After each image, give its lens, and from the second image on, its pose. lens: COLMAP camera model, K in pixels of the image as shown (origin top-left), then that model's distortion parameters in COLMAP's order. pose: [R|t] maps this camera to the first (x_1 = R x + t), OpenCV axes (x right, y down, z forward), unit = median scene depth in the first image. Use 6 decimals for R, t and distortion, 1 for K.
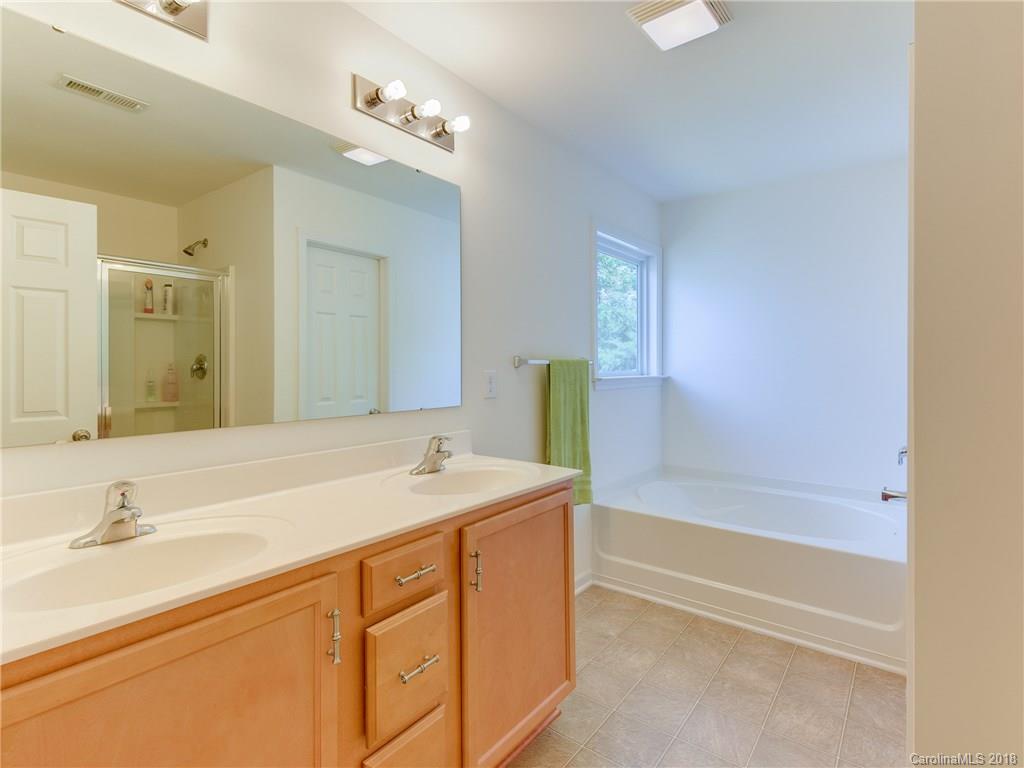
lens RADIAL K [[507.8, 0, 512.6], [0, 507.8, 371.6], [0, 0, 1]] dist [0.001205, 0.000073]
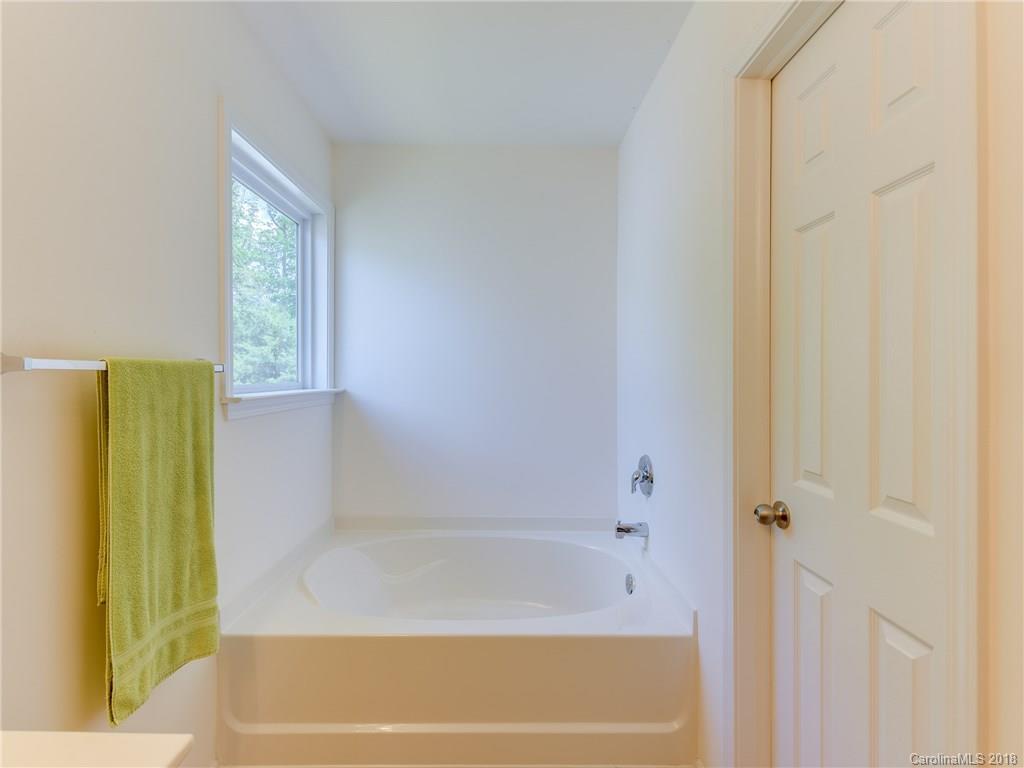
lens RADIAL K [[507.8, 0, 512.6], [0, 507.8, 371.6], [0, 0, 1]] dist [0.001205, 0.000073]
pose [[0.774061, 0.008589, 0.633053, 0.056451], [0.001893, 0.999872, -0.015882, -0.005567], [-0.633108, 0.013492, 0.773946, 0.395763]]
